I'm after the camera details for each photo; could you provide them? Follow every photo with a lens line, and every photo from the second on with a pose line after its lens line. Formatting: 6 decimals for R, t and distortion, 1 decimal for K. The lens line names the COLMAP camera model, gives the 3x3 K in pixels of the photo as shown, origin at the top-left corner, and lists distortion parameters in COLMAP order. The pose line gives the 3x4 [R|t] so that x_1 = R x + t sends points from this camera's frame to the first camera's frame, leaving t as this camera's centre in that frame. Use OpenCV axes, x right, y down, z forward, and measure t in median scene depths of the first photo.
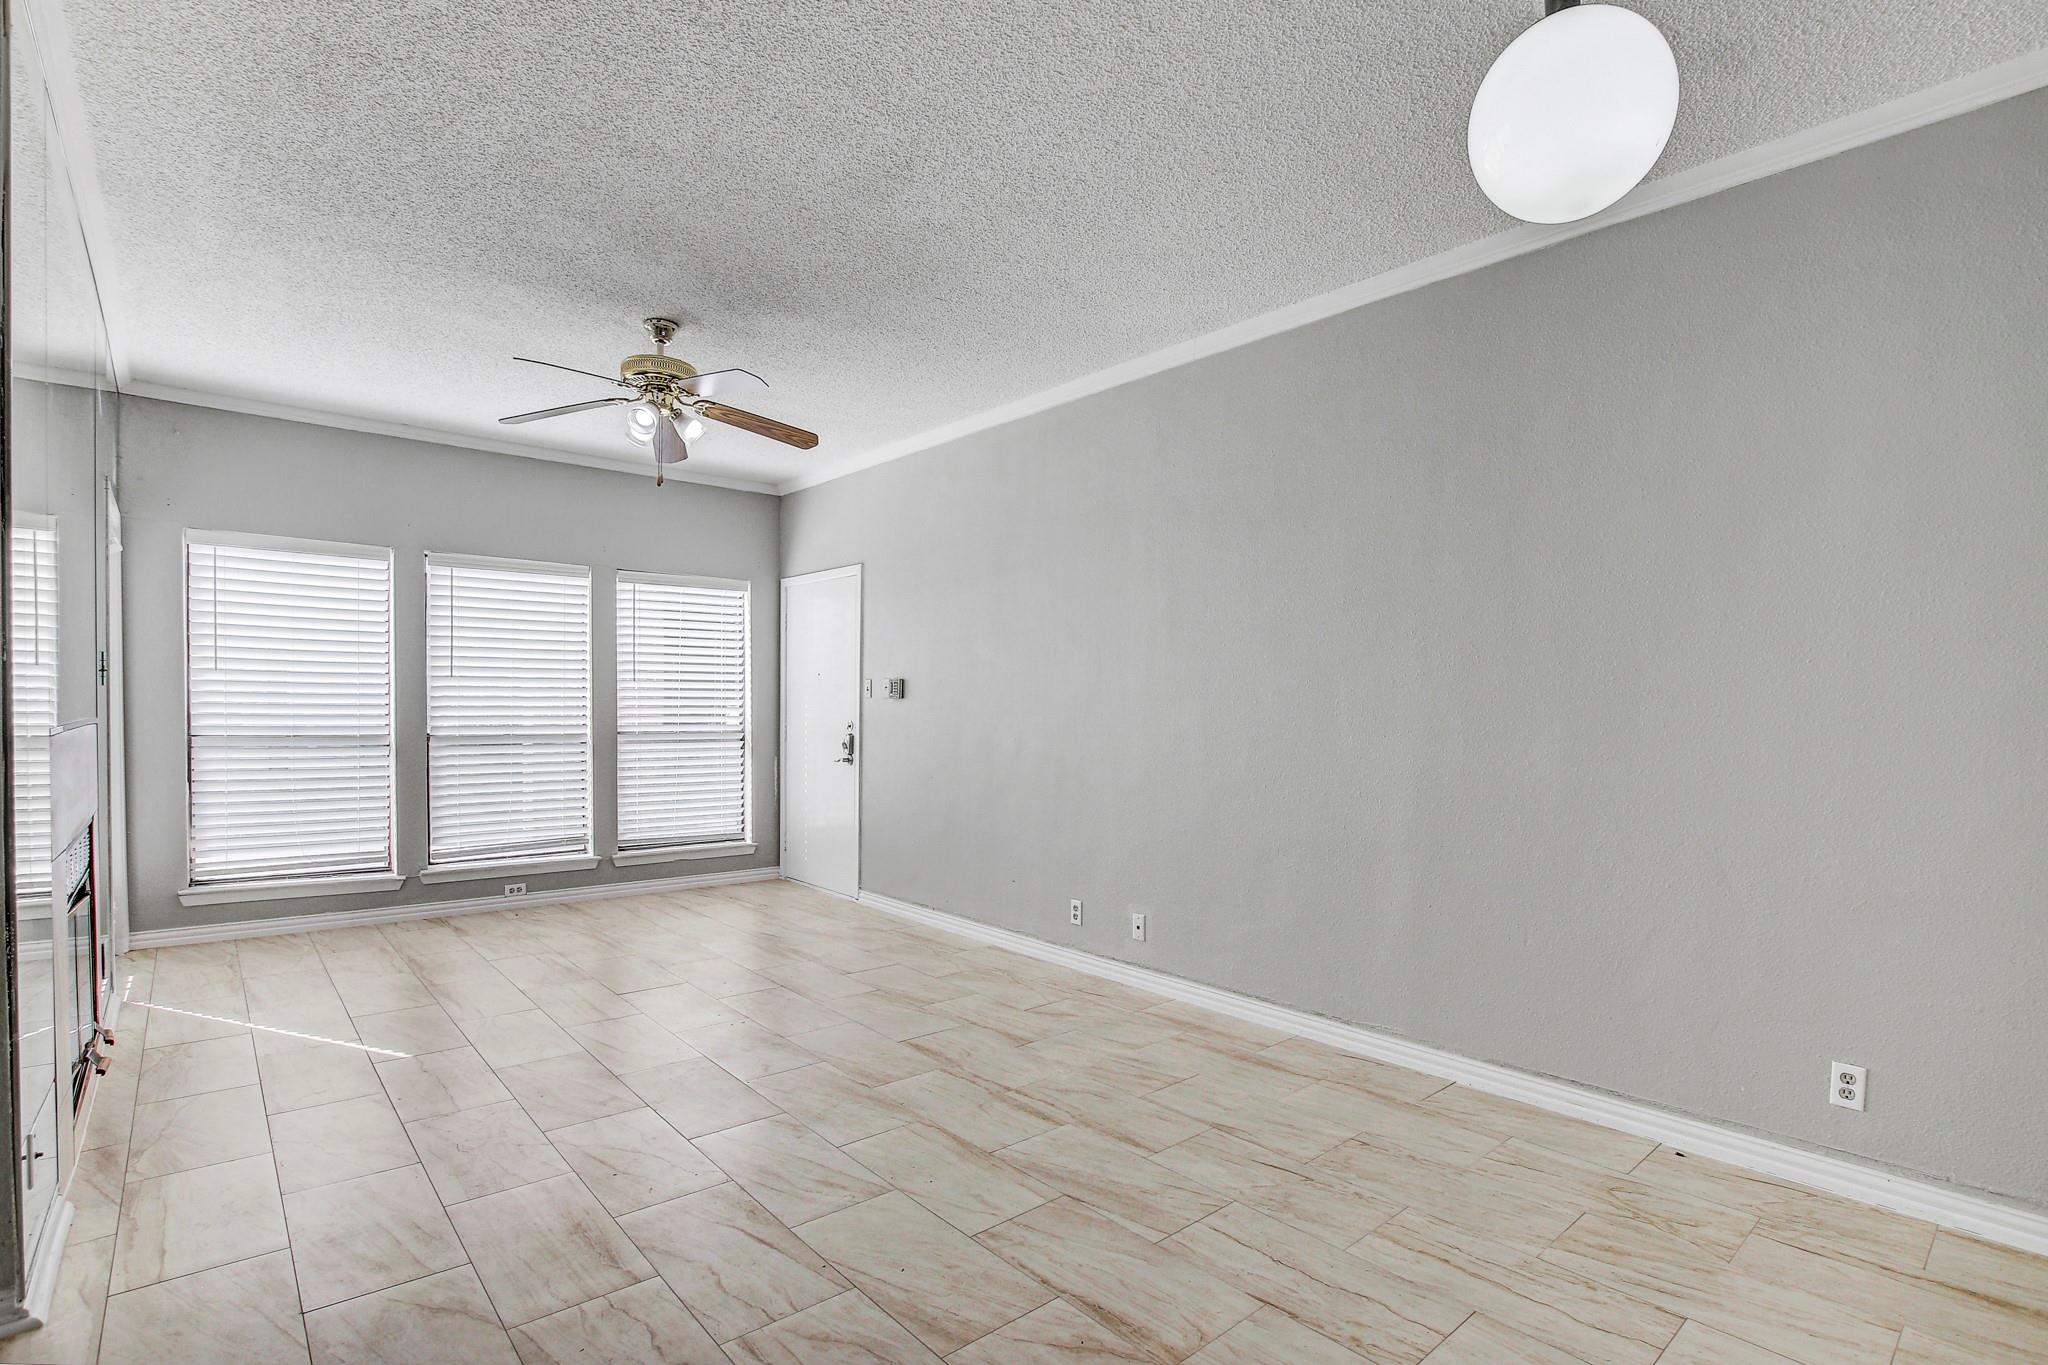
lens RADIAL K [[967.4, 0, 1028.7], [0, 967.4, 732.5], [0, 0, 1]] dist [-0.029352, 0.000280]
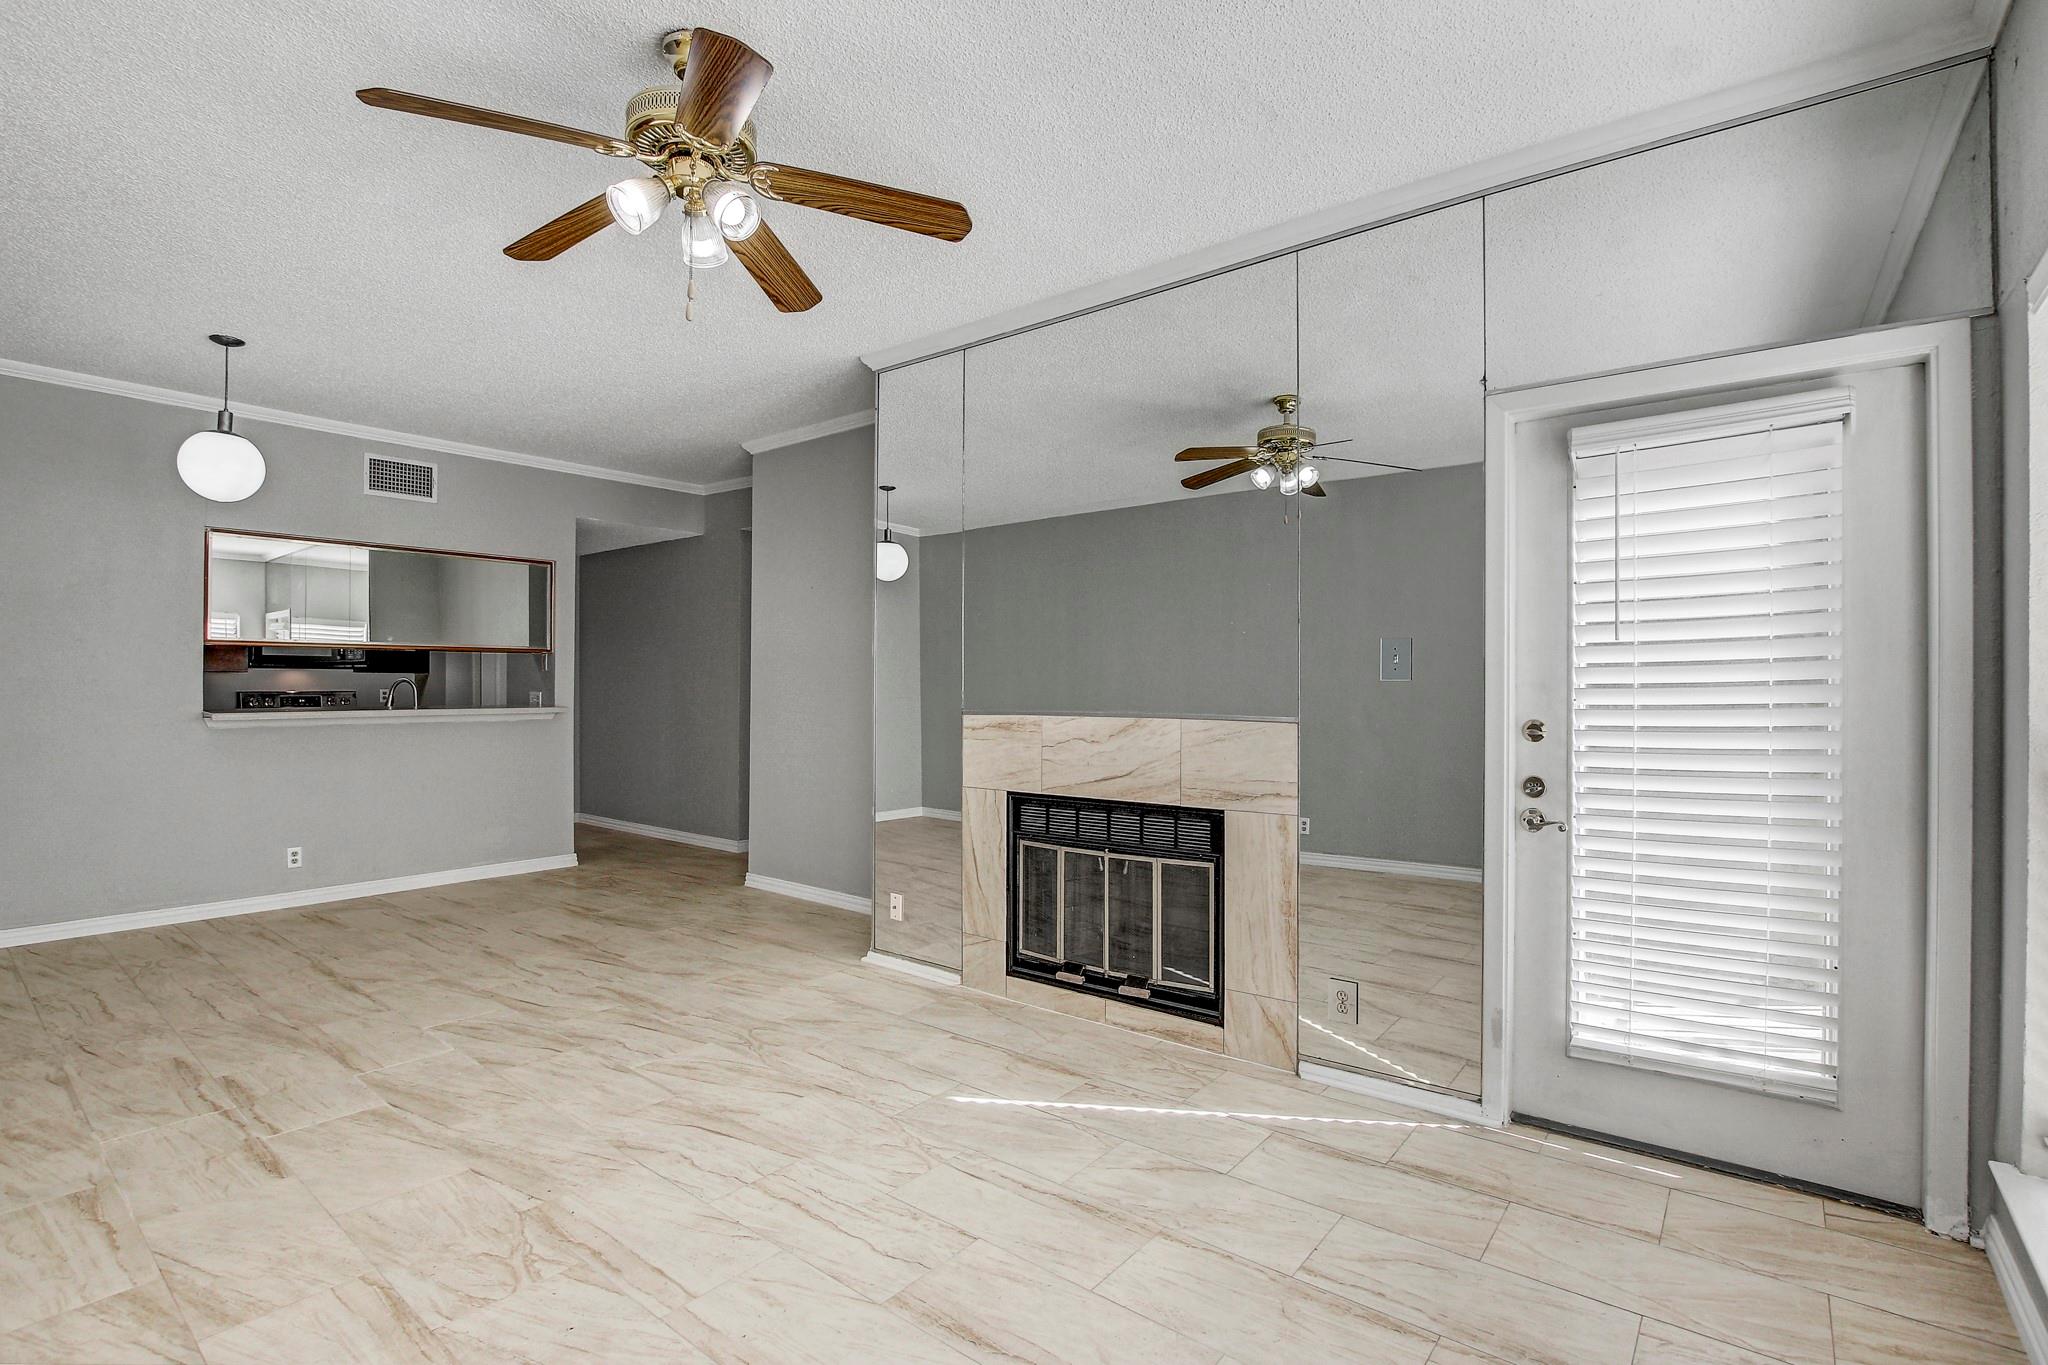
lens RADIAL K [[950.5, 0, 1024.0], [0, 950.5, 682.5], [0, 0, 1]] dist [-0.029143, 0.001371]
pose [[-0.984258, -0.018148, -0.175805, -0.483984], [-0.020941, 0.999682, 0.014047, -0.048305], [0.175494, 0.017508, -0.984325, 1.598512]]
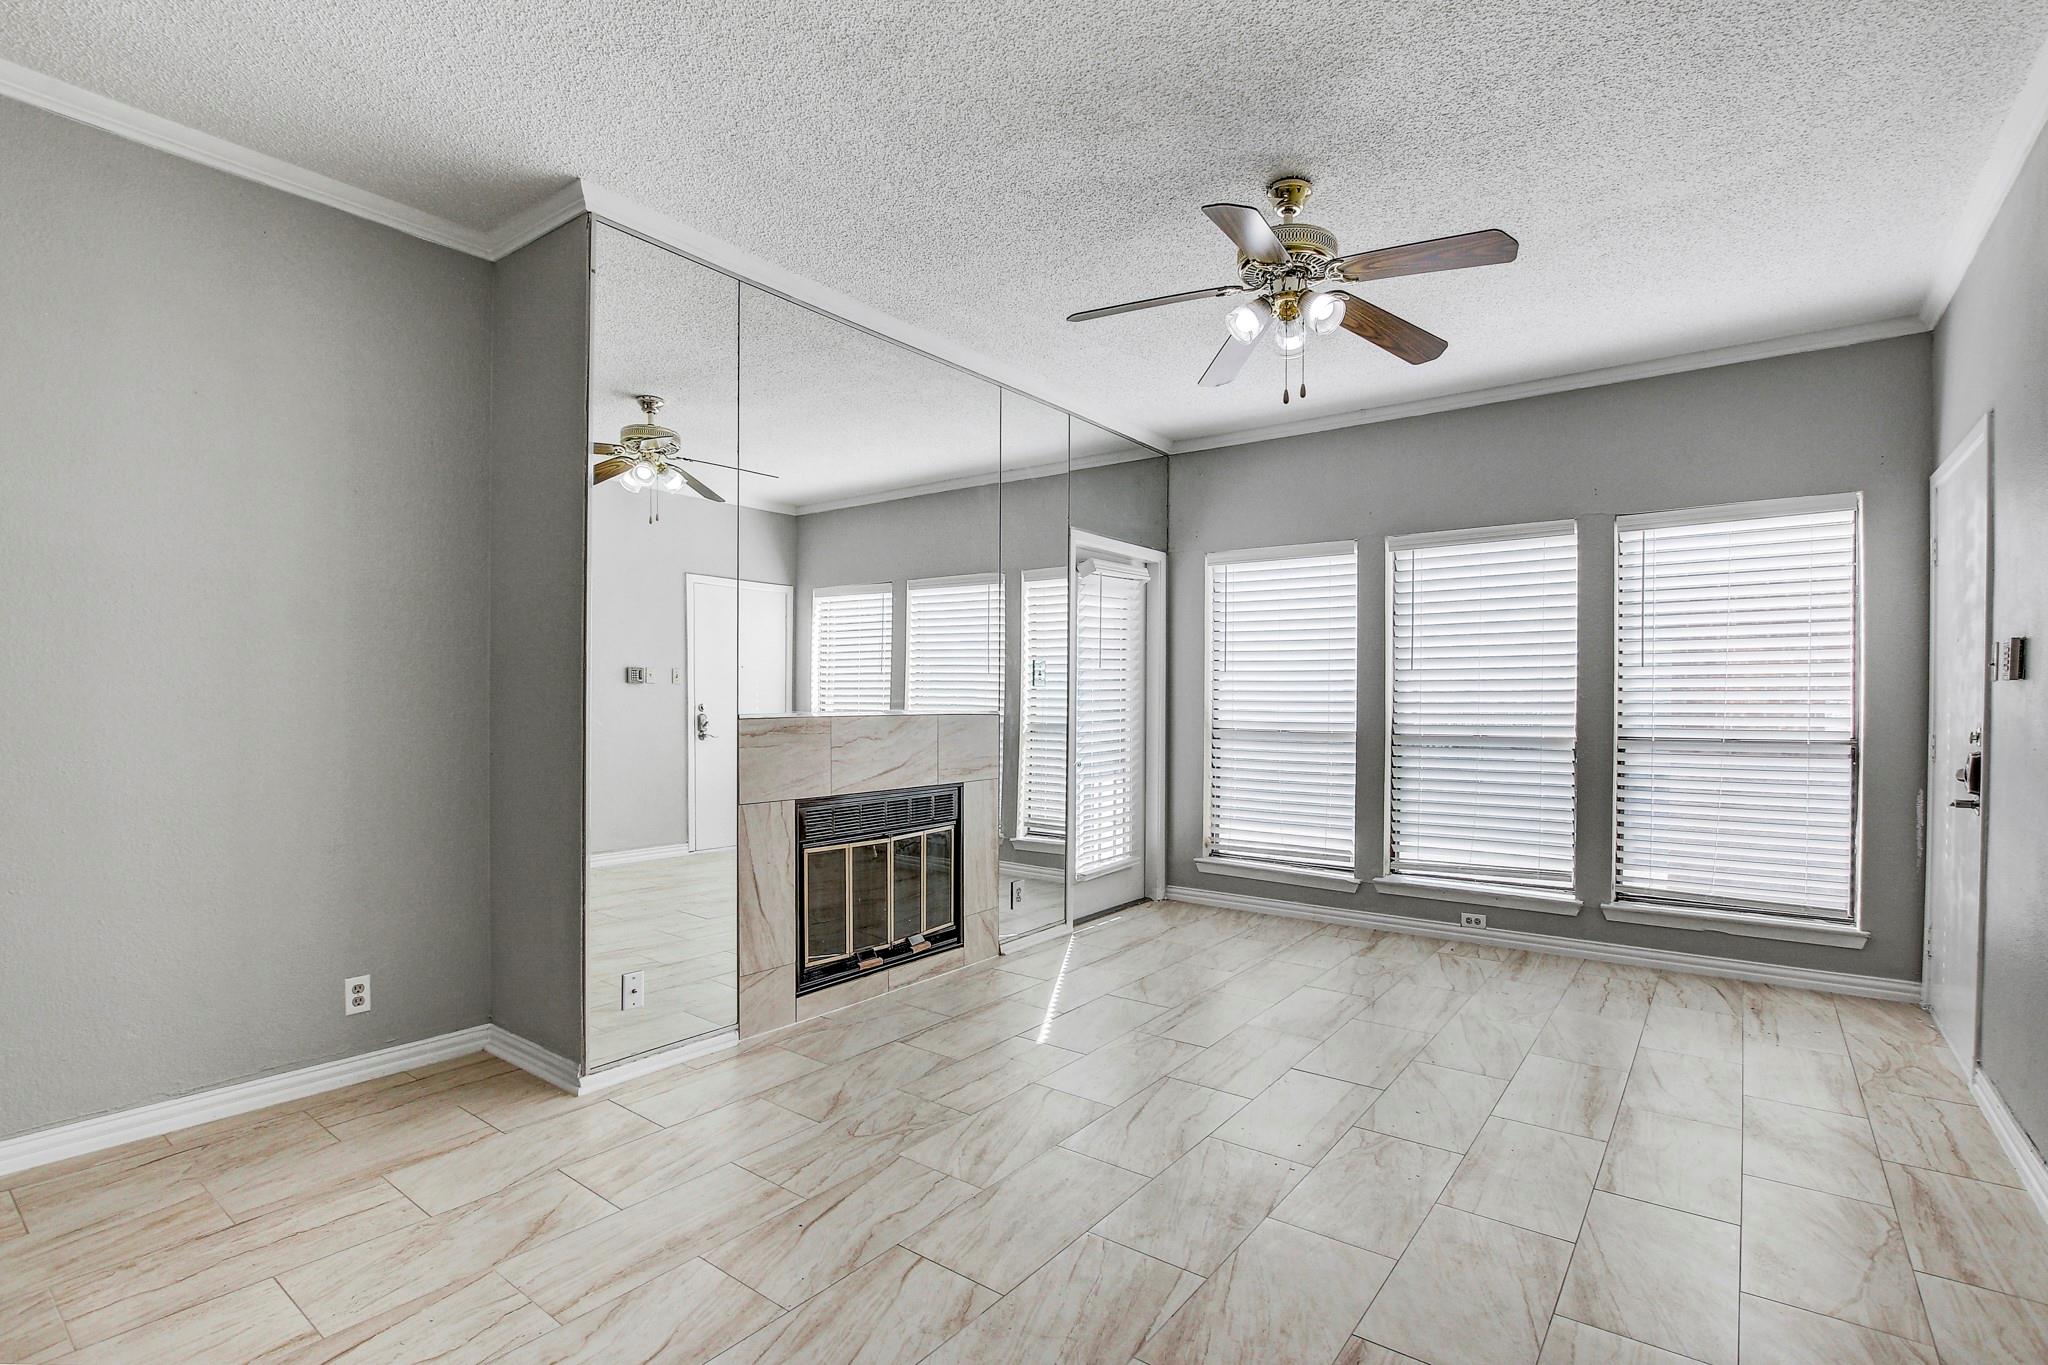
lens RADIAL K [[962.5, 0, 1030.4], [0, 962.5, 710.4], [0, 0, 1]] dist [-0.030575, 0.001049]
pose [[0.205797, -0.000176, -0.978595, 0.302942], [-0.026006, 0.999646, -0.005648, -0.008119], [0.978249, 0.026611, 0.205720, 0.657111]]
